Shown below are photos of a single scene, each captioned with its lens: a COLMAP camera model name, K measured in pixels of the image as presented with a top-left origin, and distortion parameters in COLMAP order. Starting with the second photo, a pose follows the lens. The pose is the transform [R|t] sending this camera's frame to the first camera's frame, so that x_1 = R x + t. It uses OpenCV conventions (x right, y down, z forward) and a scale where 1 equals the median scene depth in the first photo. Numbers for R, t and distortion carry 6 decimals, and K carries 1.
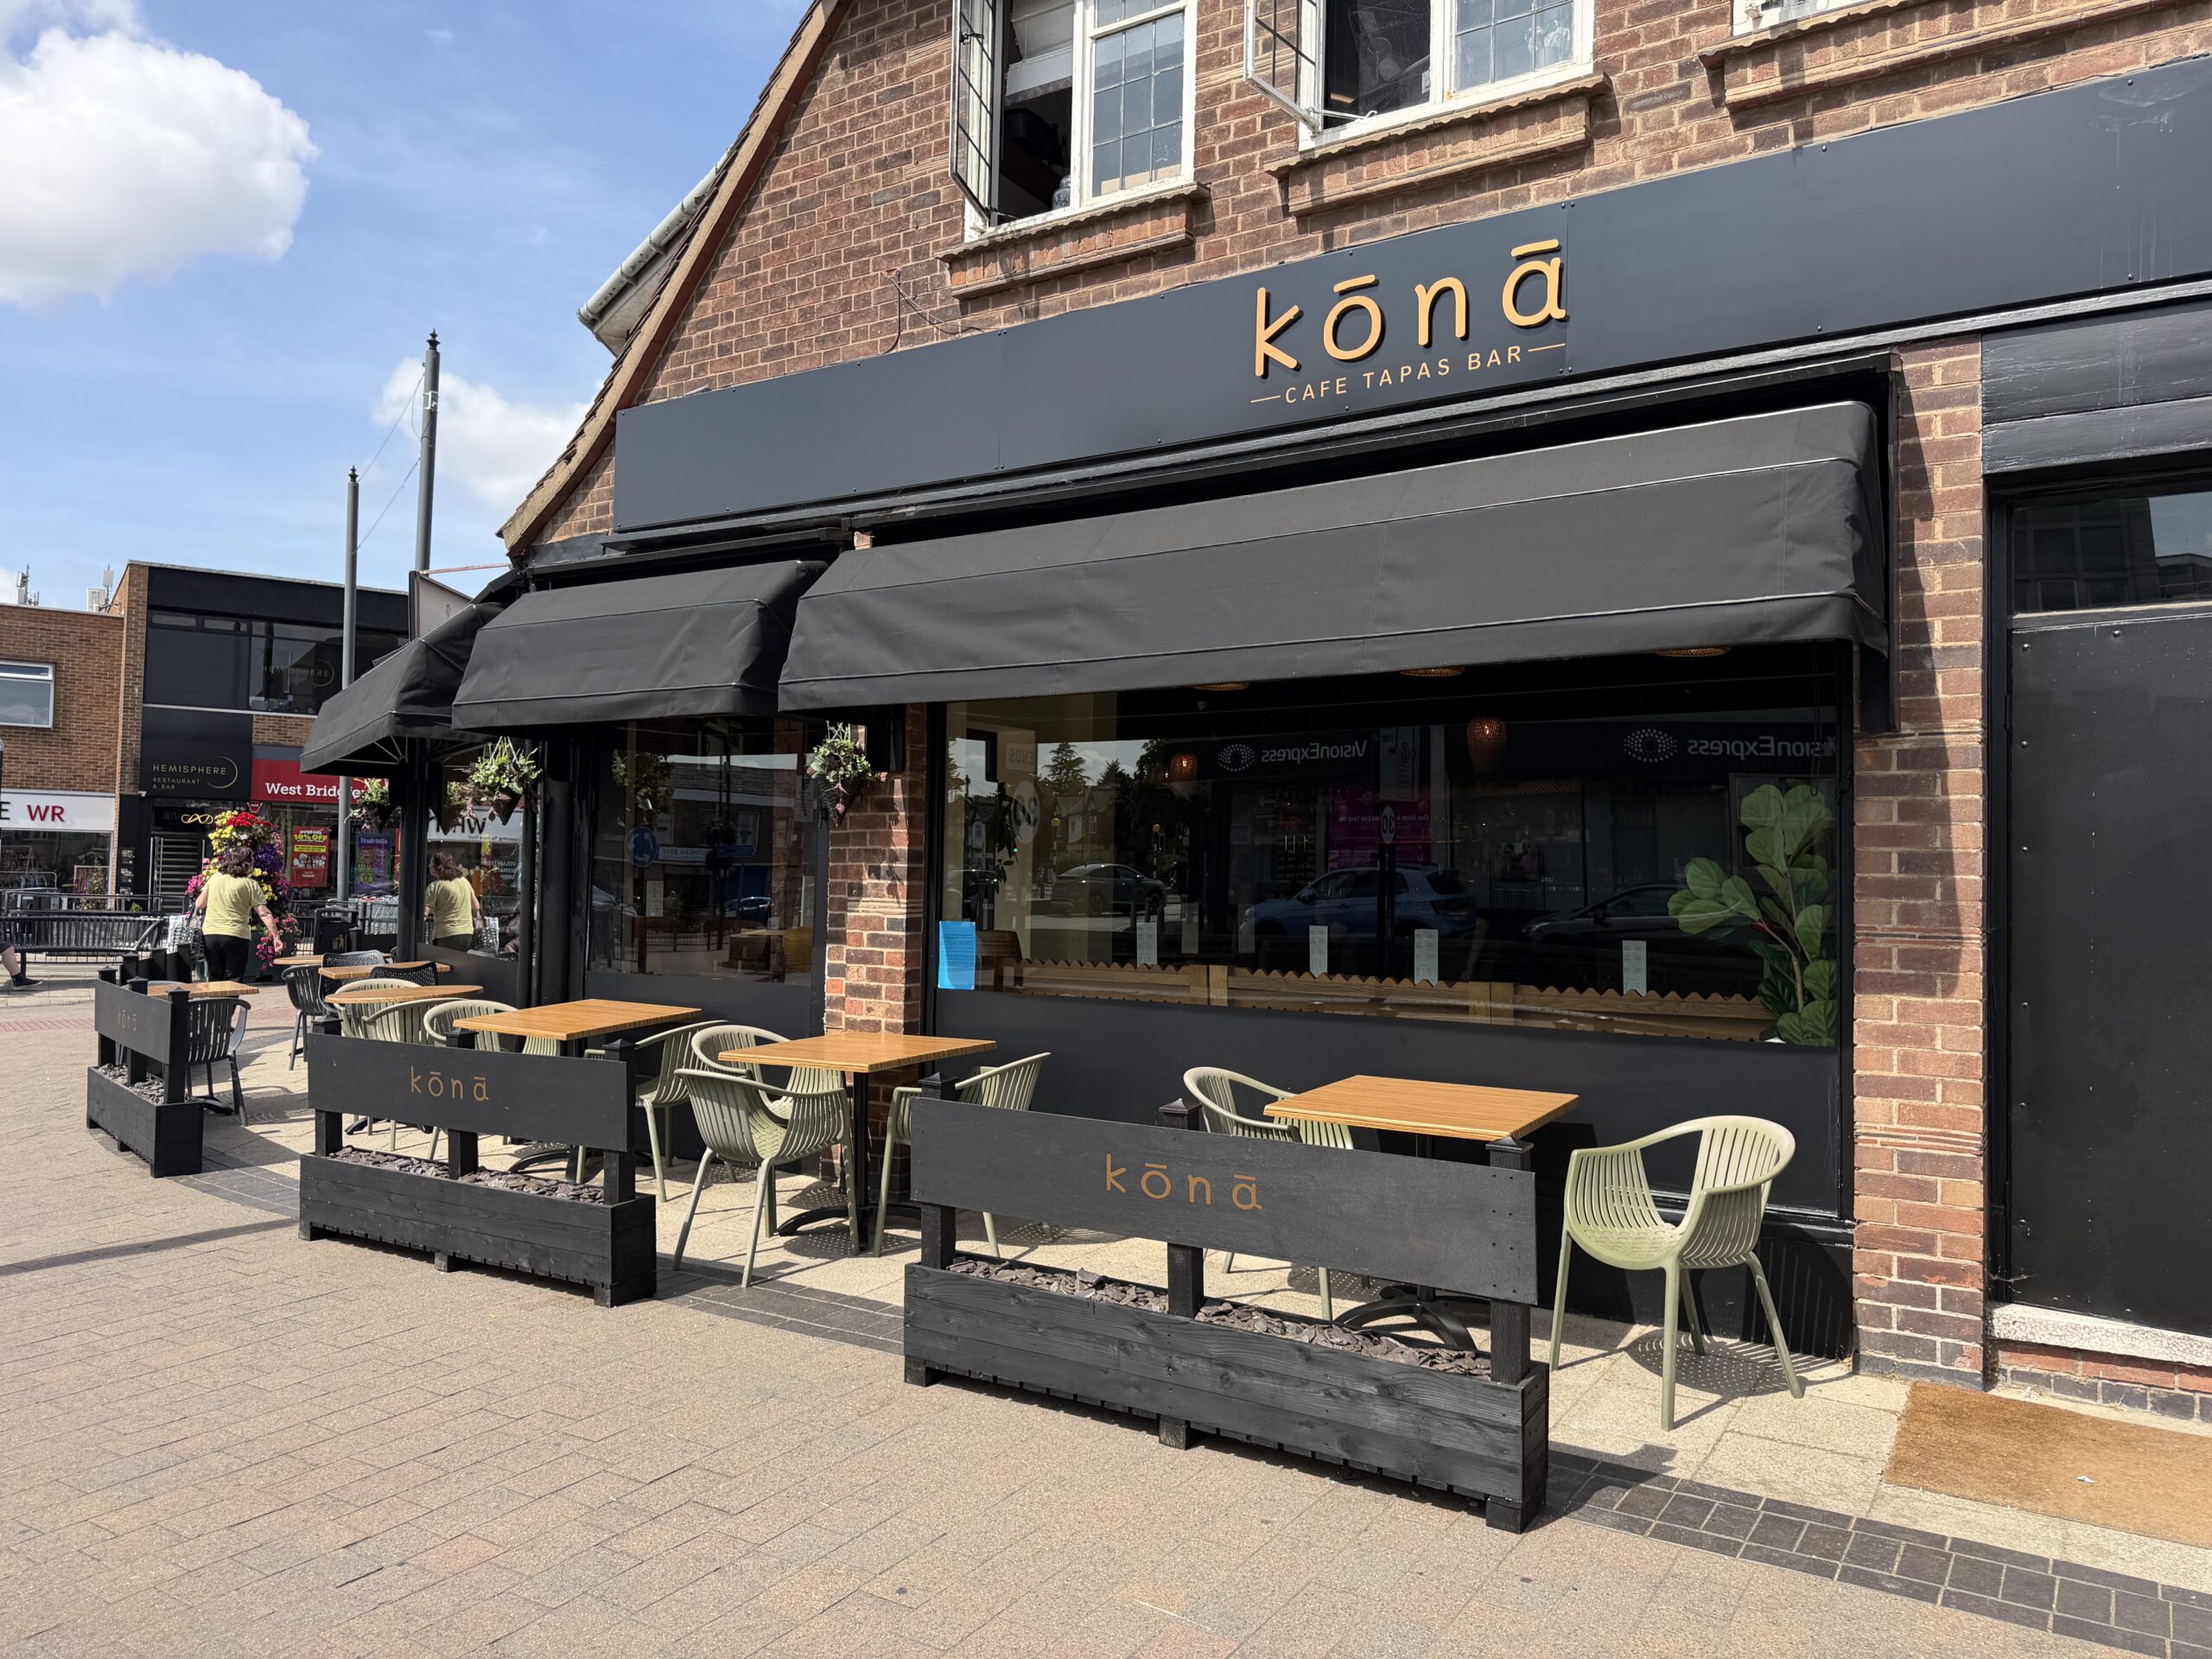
lens RADIAL K [[1647.0, 0, 1106.0], [0, 1647.0, 829.5], [0, 0, 1]] dist [0.044276, -0.050365]
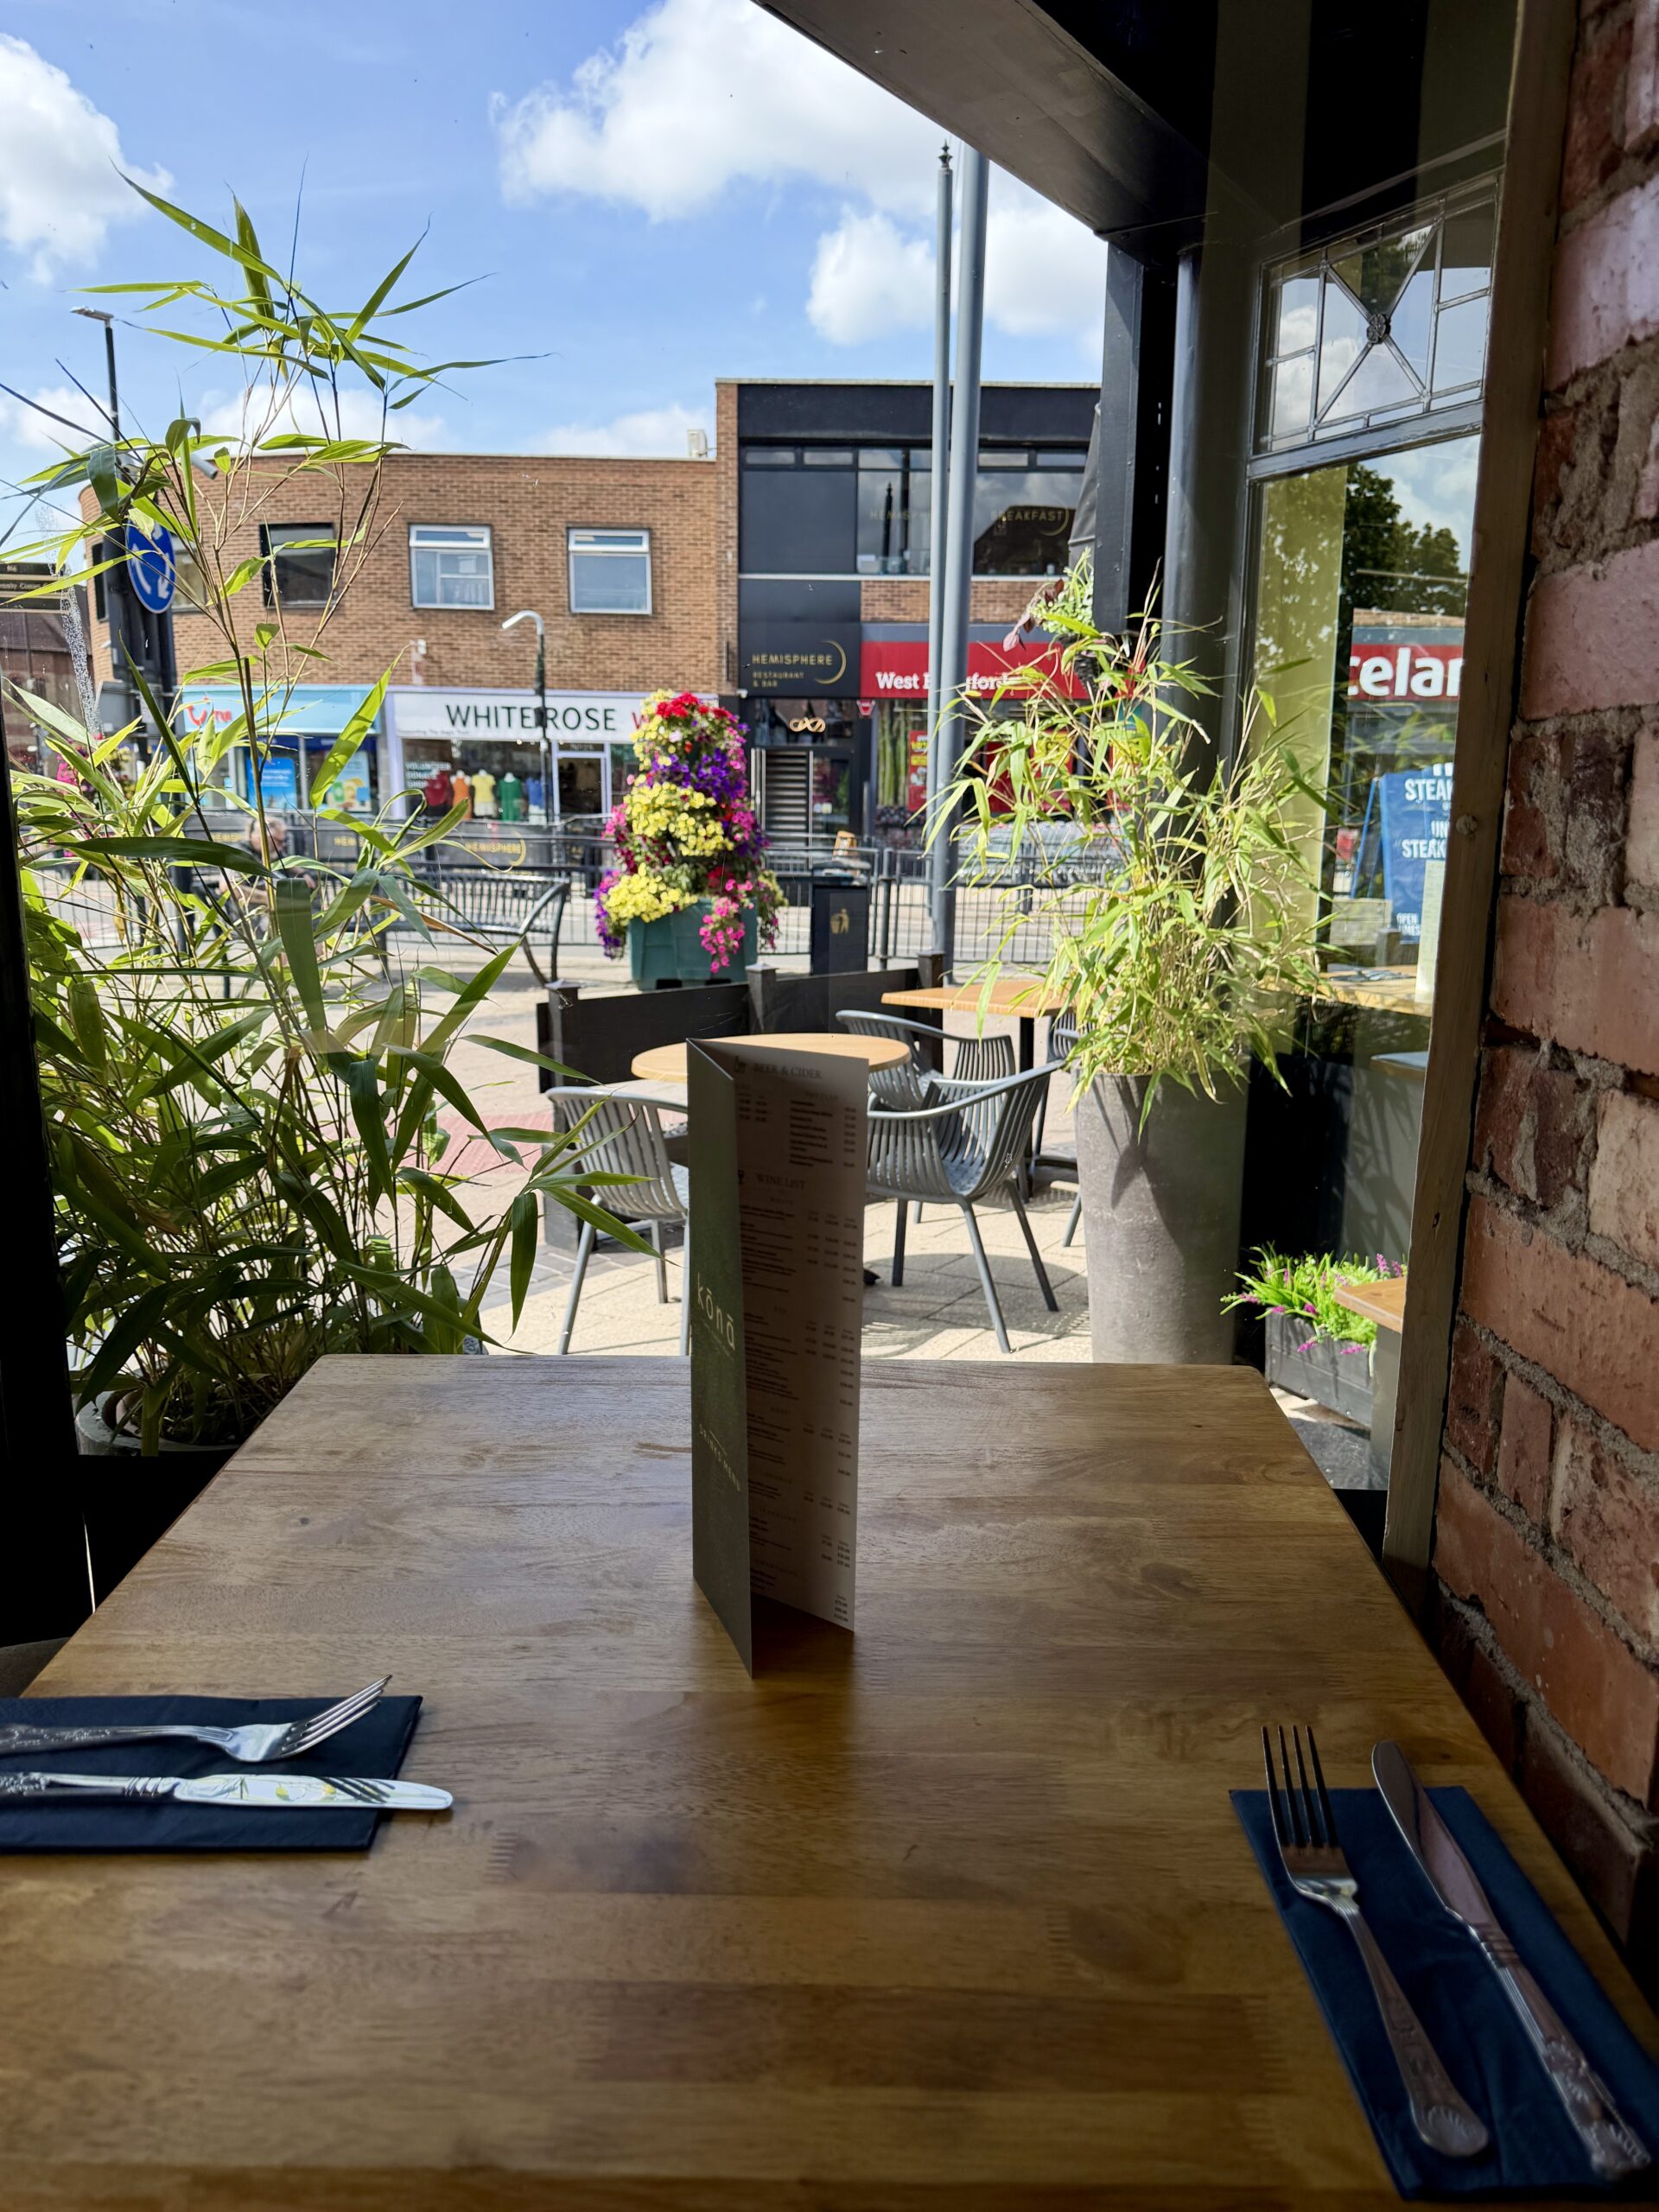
lens RADIAL K [[1567.6, 0, 837.6], [0, 1567.6, 1113.4], [0, 0, 1]] dist [0.183784, -0.382604]
pose [[0.839188, 0.099053, -0.534746, -0.106850], [0.027248, 0.974381, 0.223248, 0.006724], [0.543159, -0.201918, 0.814989, 0.354448]]
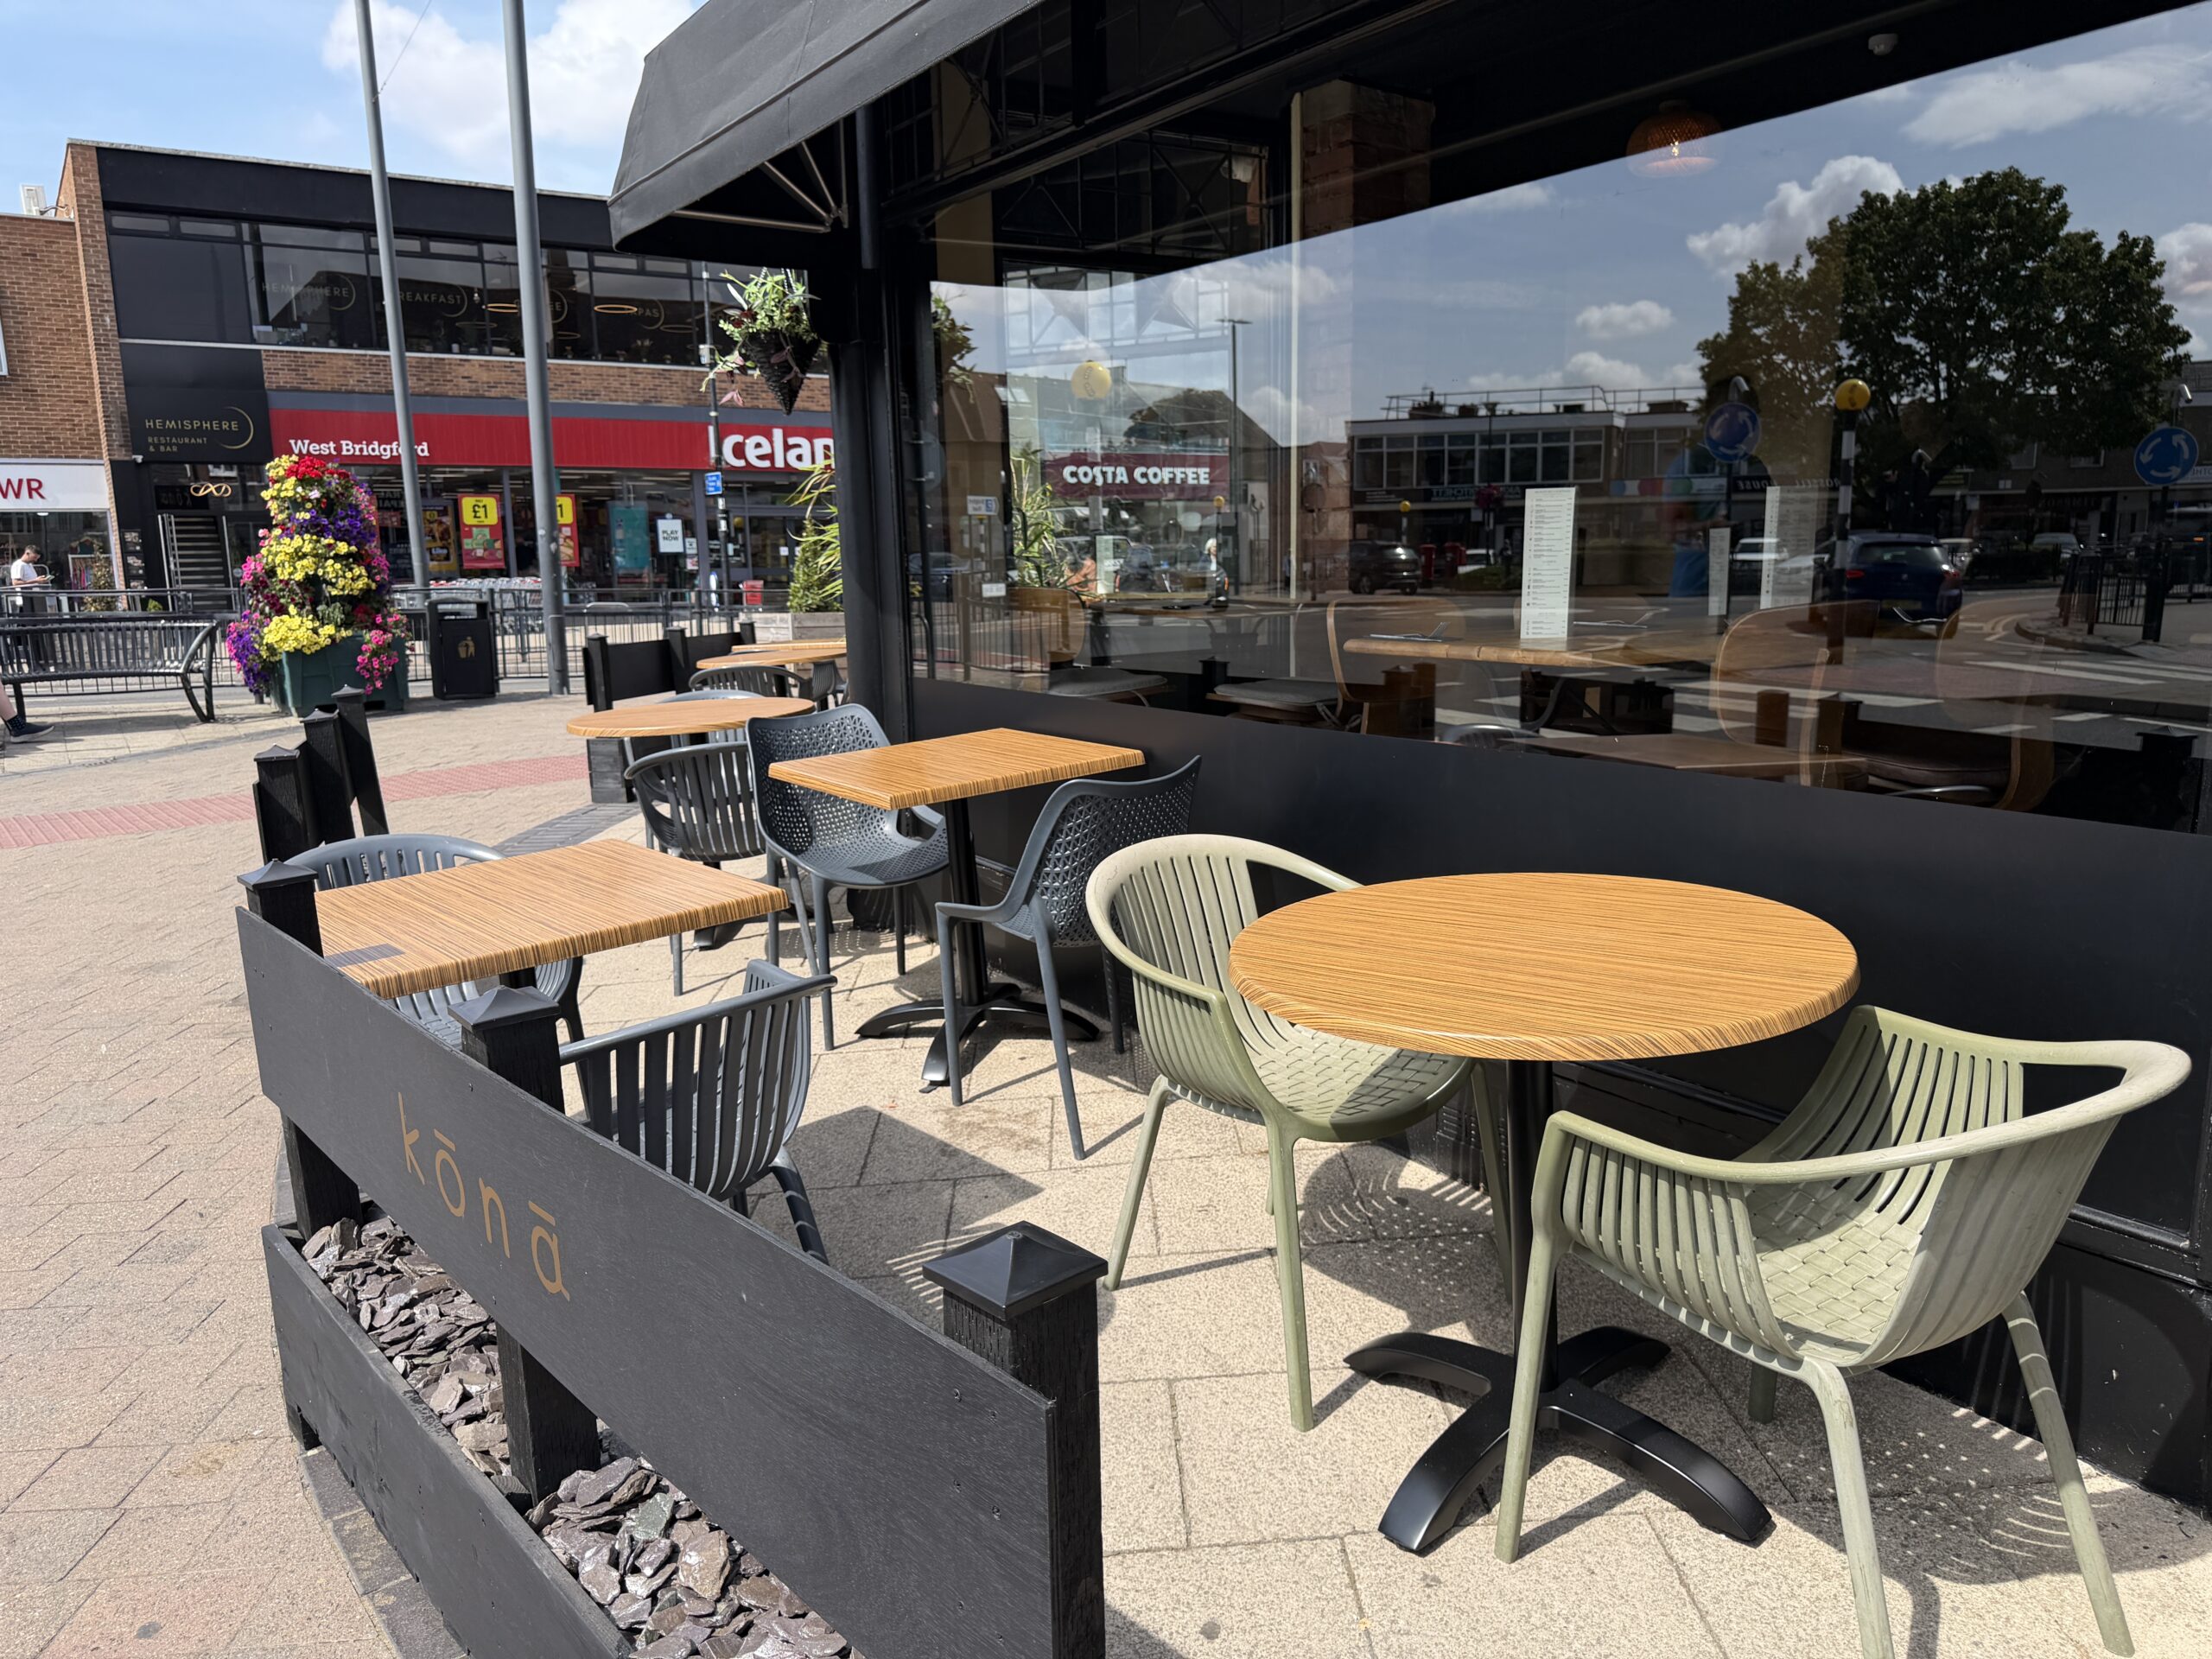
lens RADIAL K [[1613.0, 0, 1109.0], [0, 1613.0, 867.7], [0, 0, 1]] dist [-0.004683, -0.002252]
pose [[0.999313, -0.036841, 0.003957, -0.133154], [0.034958, 0.972825, 0.228887, 0.008445], [-0.012282, -0.228591, 0.973445, 0.213240]]
